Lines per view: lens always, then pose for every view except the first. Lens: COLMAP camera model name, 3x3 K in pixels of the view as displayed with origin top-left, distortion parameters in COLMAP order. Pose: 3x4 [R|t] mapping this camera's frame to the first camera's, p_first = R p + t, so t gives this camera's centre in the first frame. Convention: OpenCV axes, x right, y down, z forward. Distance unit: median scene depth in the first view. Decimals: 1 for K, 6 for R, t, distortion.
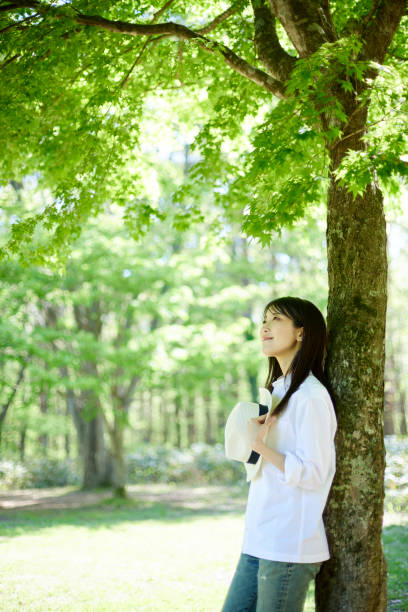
lens RADIAL K [[896.5, 0, 204.0], [0, 896.5, 306.0], [0, 0, 1]] dist [-0.126326, 0.017395]
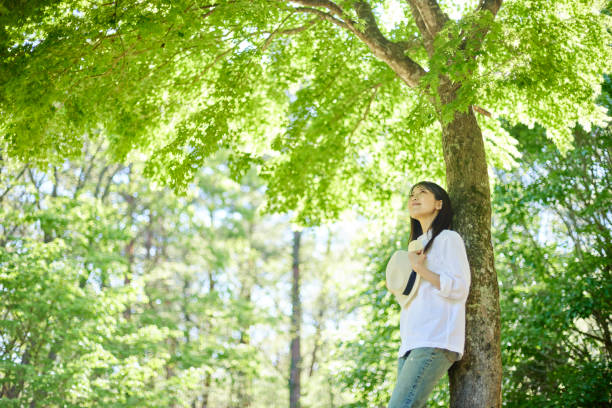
lens RADIAL K [[896.5, 0, 306.0], [0, 896.5, 204.0], [0, 0, 1]] dist [-0.126326, 0.017395]
pose [[0.951647, 0.120663, 0.282503, -0.504963], [-0.051137, 0.969021, -0.241628, 0.392430], [-0.302907, 0.215498, 0.928336, -0.258961]]
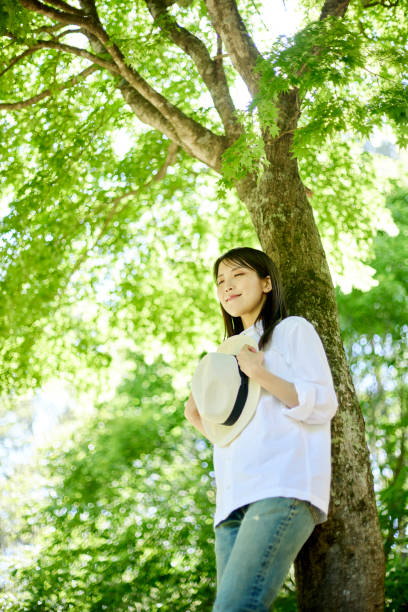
lens RADIAL K [[896.5, 0, 204.0], [0, 896.5, 306.0], [0, 0, 1]] dist [-0.126326, 0.017395]
pose [[0.838022, 0.227436, 0.495976, -0.403727], [-0.012676, 0.916855, -0.399018, 0.421725], [-0.545490, 0.328099, 0.771228, 0.345810]]
